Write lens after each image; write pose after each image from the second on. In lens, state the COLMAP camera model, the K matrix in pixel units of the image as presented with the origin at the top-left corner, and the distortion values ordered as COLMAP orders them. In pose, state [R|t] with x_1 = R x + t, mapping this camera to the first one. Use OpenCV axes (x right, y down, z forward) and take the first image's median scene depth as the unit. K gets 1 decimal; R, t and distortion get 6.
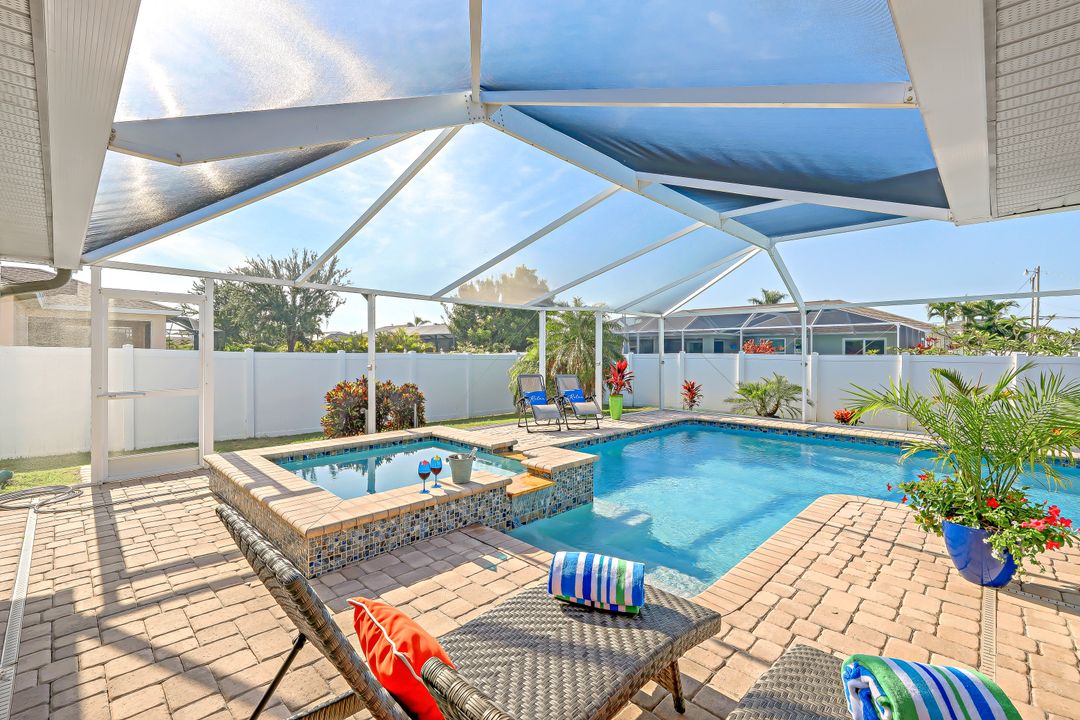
lens RADIAL K [[470.0, 0, 540.0], [0, 470.0, 360.0], [0, 0, 1]] dist [0.000031, -0.000273]
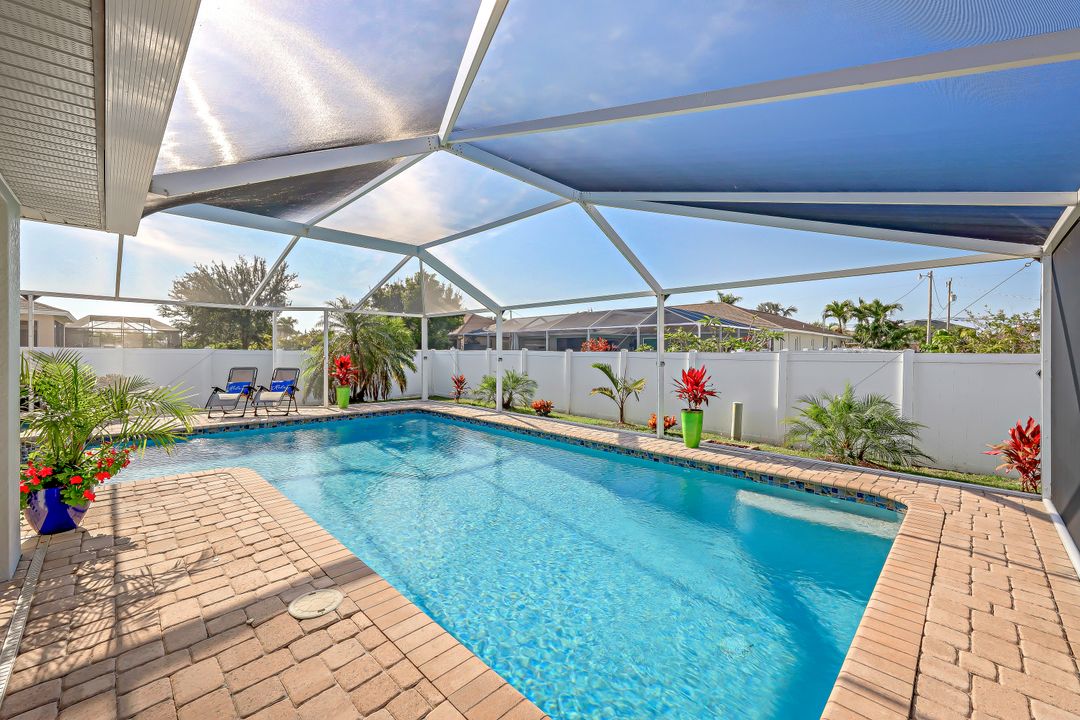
lens RADIAL K [[435.0, 0, 538.9], [0, 435.0, 350.4], [0, 0, 1]] dist [-0.008459, 0.000113]
pose [[0.999791, 0.002995, -0.020242, 0.251989], [-0.003335, 0.999853, -0.016791, 0.001545], [0.020189, 0.016855, 0.999654, -0.007839]]
